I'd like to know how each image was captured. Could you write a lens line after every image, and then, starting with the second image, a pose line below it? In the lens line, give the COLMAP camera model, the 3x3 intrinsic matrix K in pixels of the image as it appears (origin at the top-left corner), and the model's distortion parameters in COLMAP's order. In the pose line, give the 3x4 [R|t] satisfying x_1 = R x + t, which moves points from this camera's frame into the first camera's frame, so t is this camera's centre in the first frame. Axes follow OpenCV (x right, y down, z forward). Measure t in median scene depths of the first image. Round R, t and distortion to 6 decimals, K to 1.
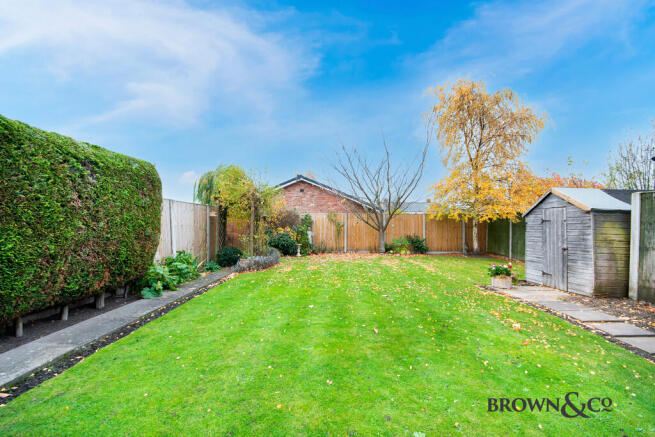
lens RADIAL K [[300.1, 0, 327.5], [0, 300.1, 218.5], [0, 0, 1]] dist [0.000741, 0.000115]
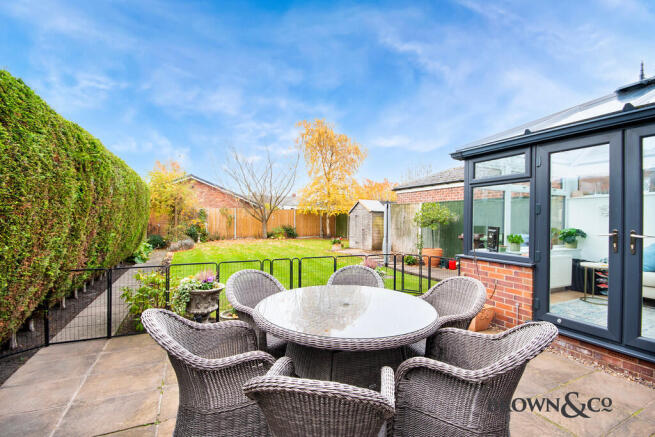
lens RADIAL K [[300.1, 0, 327.5], [0, 300.1, 218.5], [0, 0, 1]] dist [0.000741, 0.000115]
pose [[0.905040, -0.001234, 0.425325, -0.138478], [-0.009689, 0.999676, 0.023517, -0.009021], [-0.425216, -0.025405, 0.904735, -0.337103]]
